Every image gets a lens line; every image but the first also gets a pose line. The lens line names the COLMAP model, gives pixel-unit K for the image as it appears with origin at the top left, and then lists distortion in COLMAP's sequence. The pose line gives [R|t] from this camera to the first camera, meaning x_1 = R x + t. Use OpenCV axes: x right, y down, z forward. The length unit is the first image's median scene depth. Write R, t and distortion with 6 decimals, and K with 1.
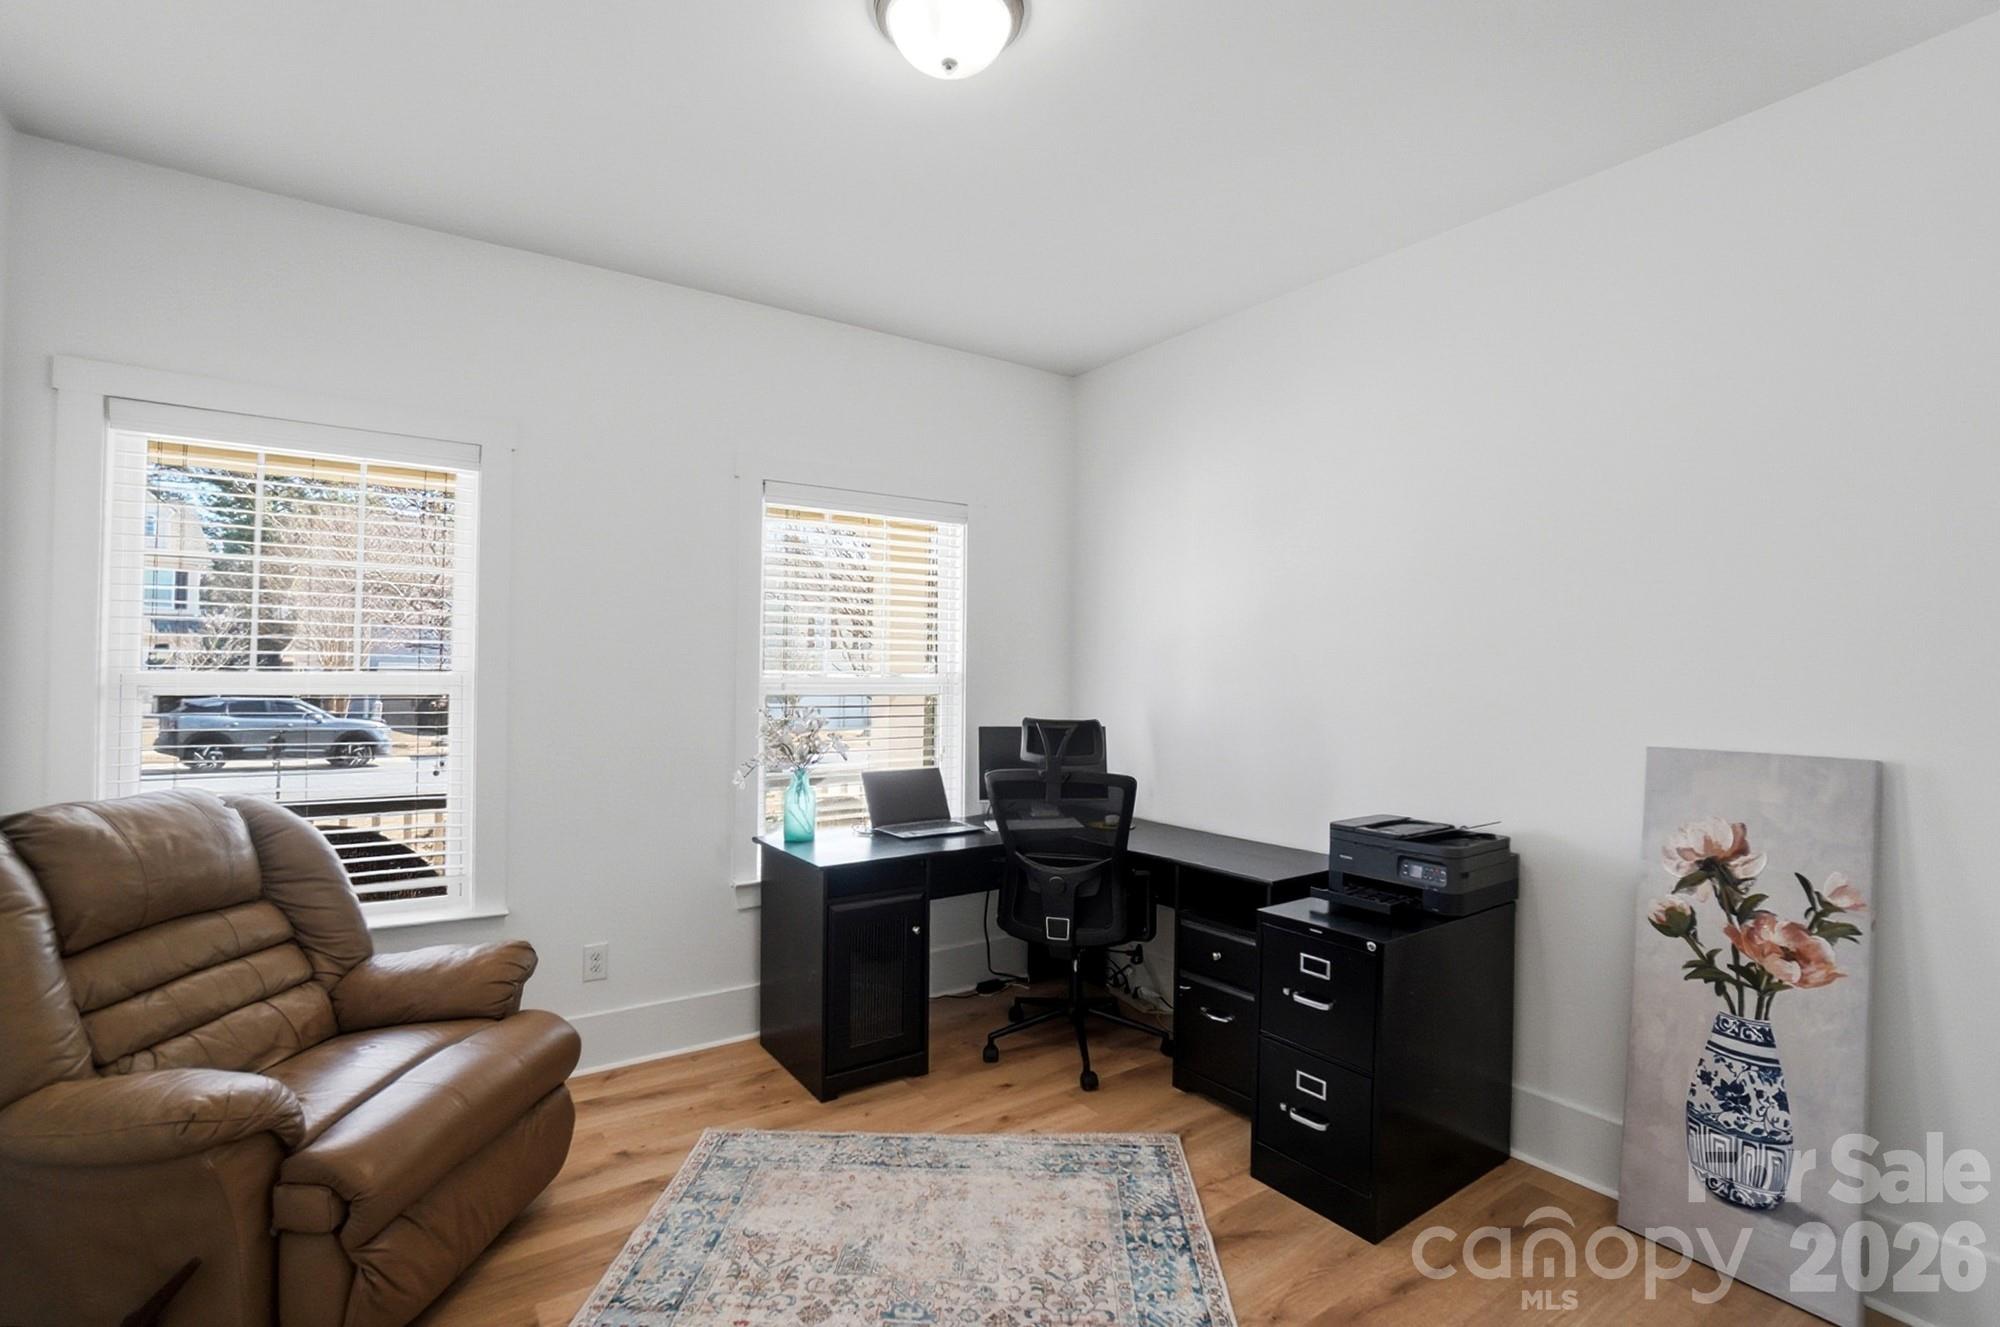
lens RADIAL K [[907.4, 0, 996.8], [0, 907.4, 657.2], [0, 0, 1]] dist [-0.062437, 0.021865]
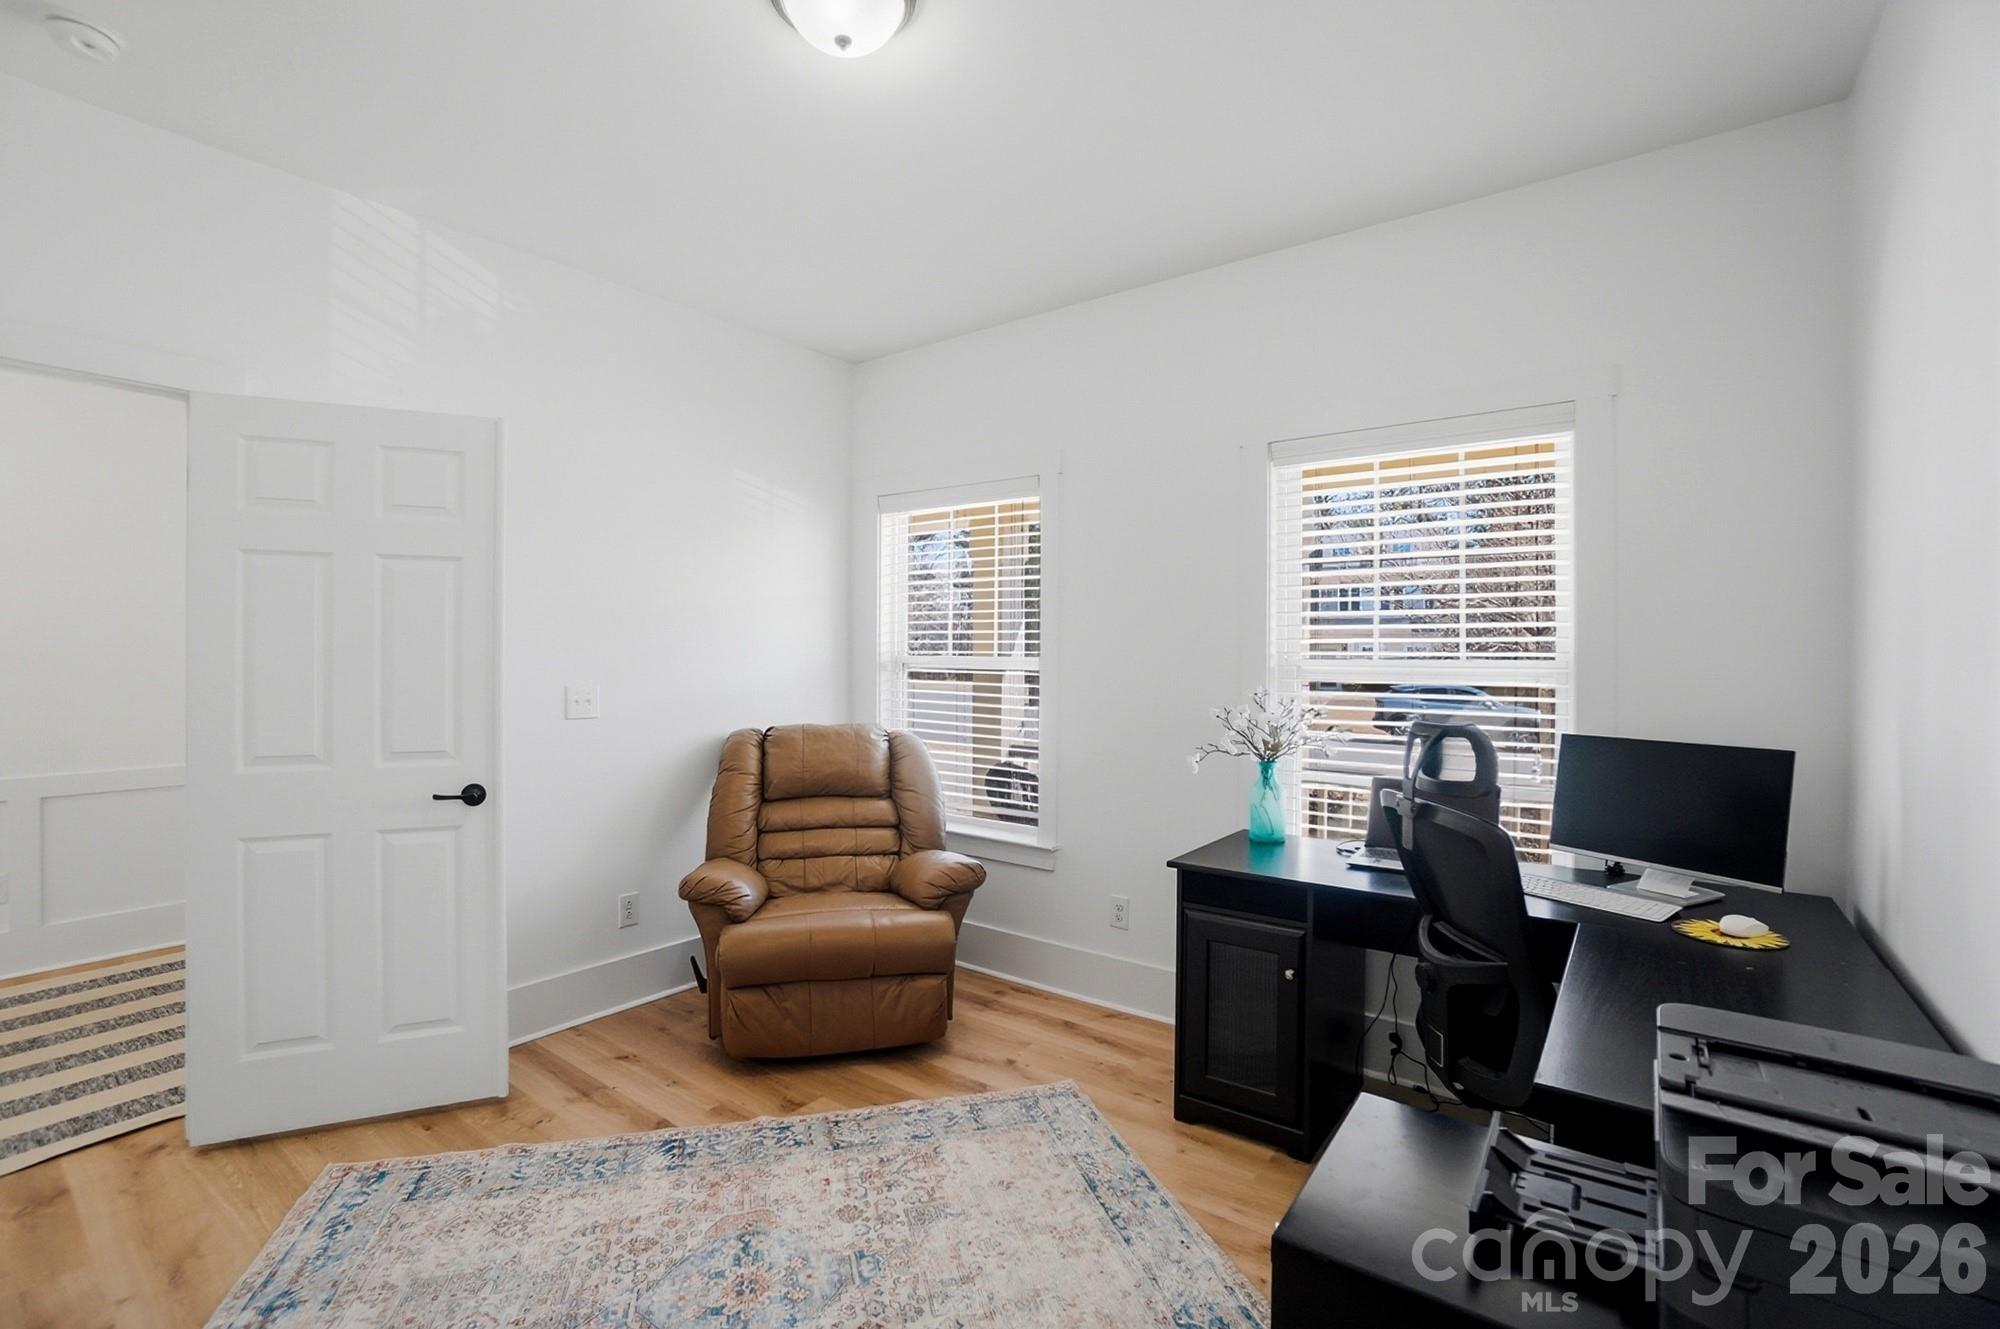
lens RADIAL K [[907.4, 0, 996.8], [0, 907.4, 658.2], [0, 0, 1]] dist [-0.062437, 0.021865]
pose [[0.316089, 0.011509, -0.948660, 0.753296], [0.017587, 0.999684, 0.017988, 0.000191], [0.948567, -0.022370, 0.315787, 0.659107]]
